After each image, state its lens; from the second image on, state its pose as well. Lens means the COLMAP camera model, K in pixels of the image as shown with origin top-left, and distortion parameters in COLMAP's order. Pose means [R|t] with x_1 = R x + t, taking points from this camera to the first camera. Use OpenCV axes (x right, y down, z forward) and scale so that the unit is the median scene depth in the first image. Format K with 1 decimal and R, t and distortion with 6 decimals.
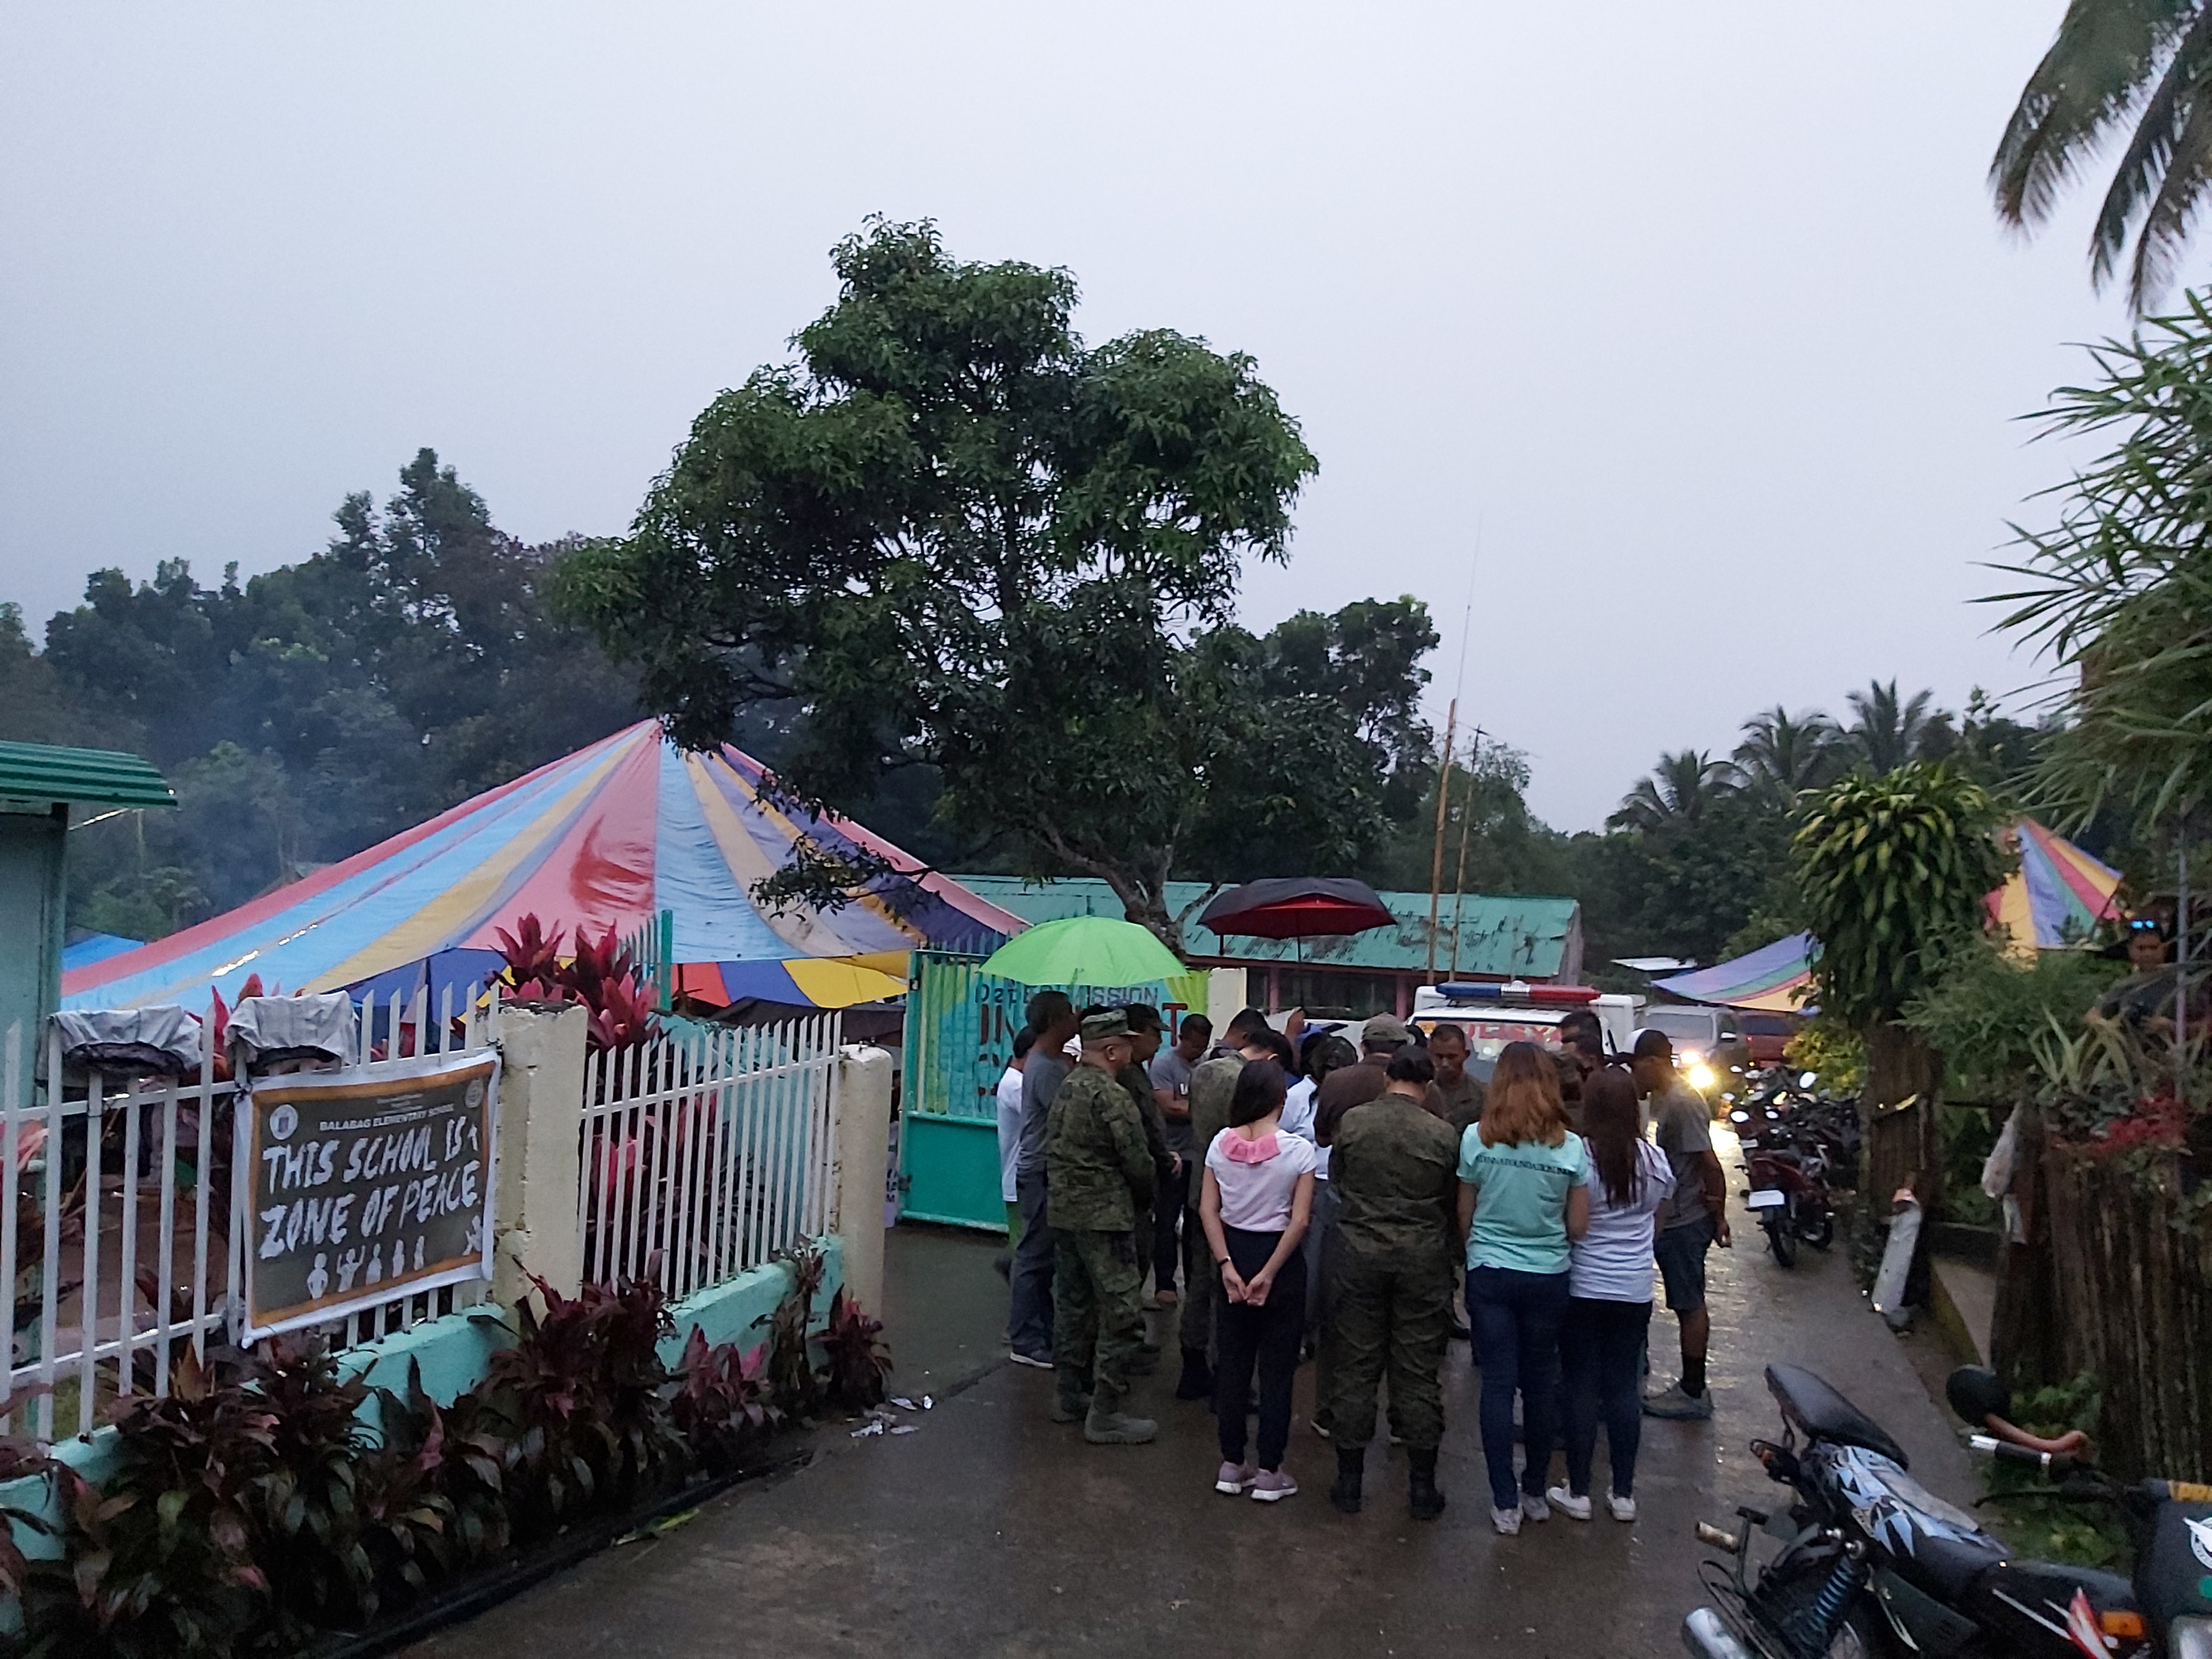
lens RADIAL K [[1680.2, 0, 1114.0], [0, 1680.2, 832.9], [0, 0, 1]] dist [0.088768, -0.153850]
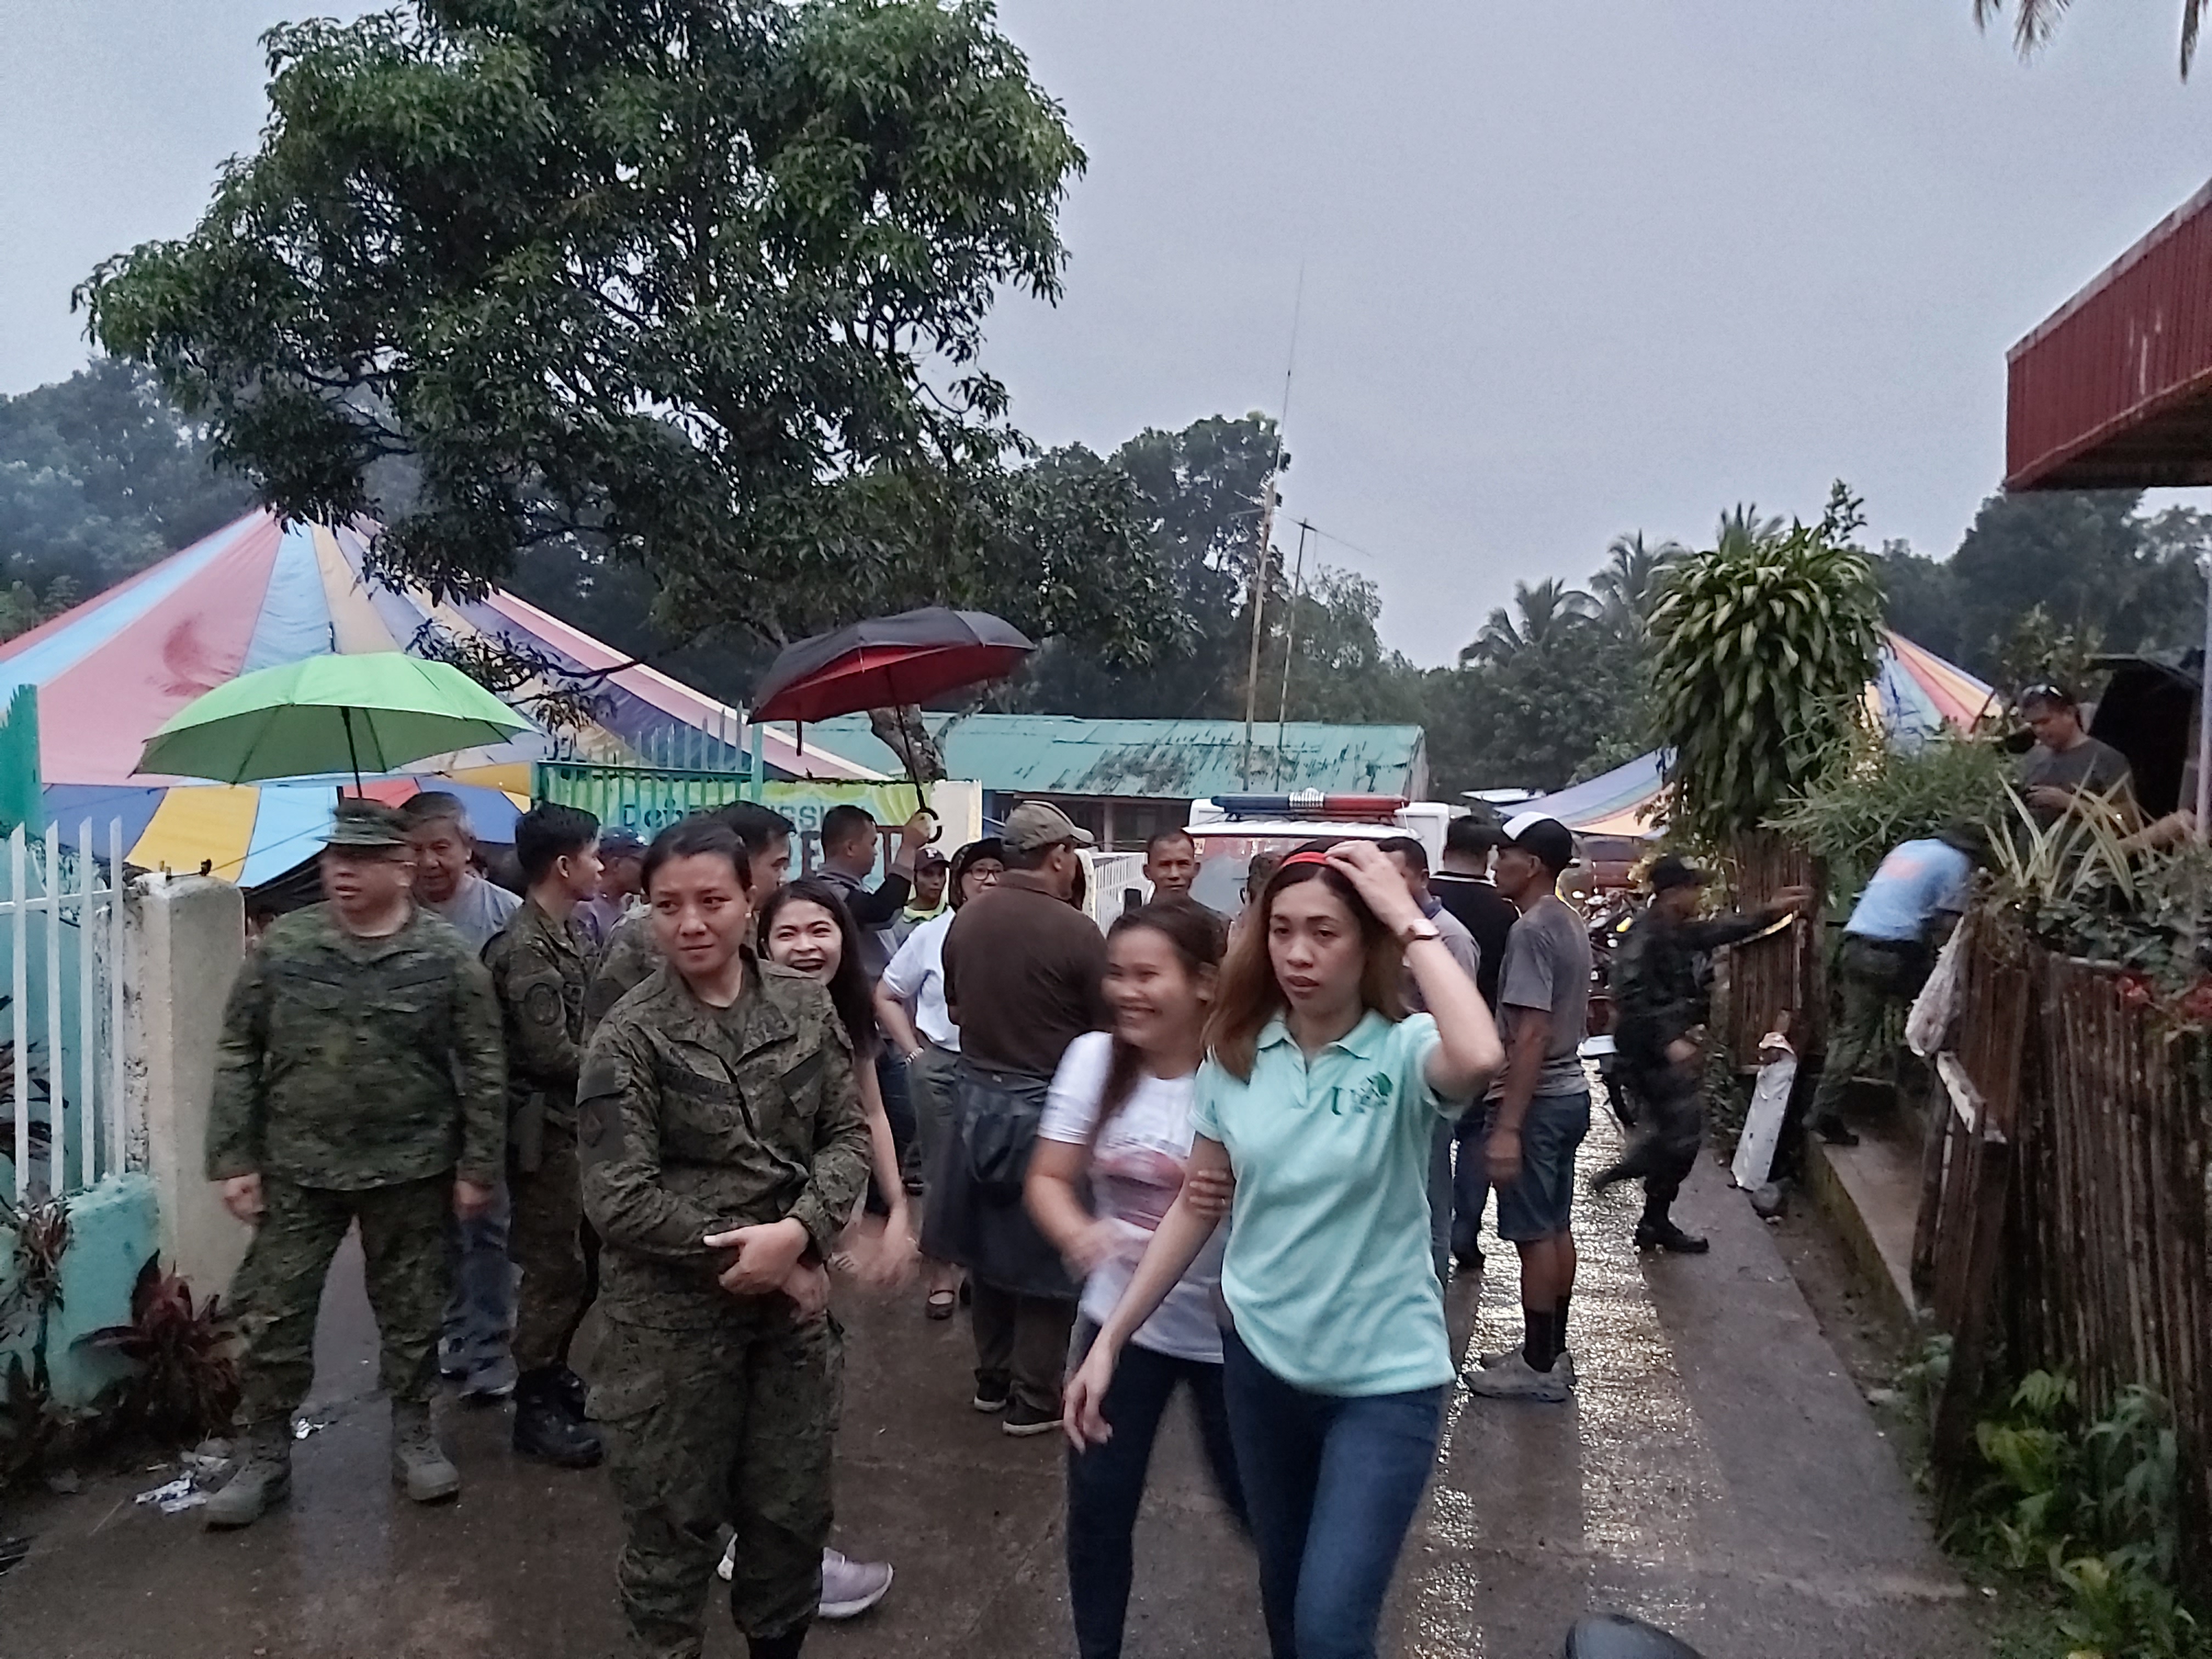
lens RADIAL K [[1680.2, 0, 1114.0], [0, 1680.2, 832.9], [0, 0, 1]] dist [0.088768, -0.153850]
pose [[0.996782, -0.018034, 0.078109, 0.066064], [0.010788, 0.995680, 0.092220, 0.027285], [-0.079435, -0.091081, 0.992670, 0.167653]]
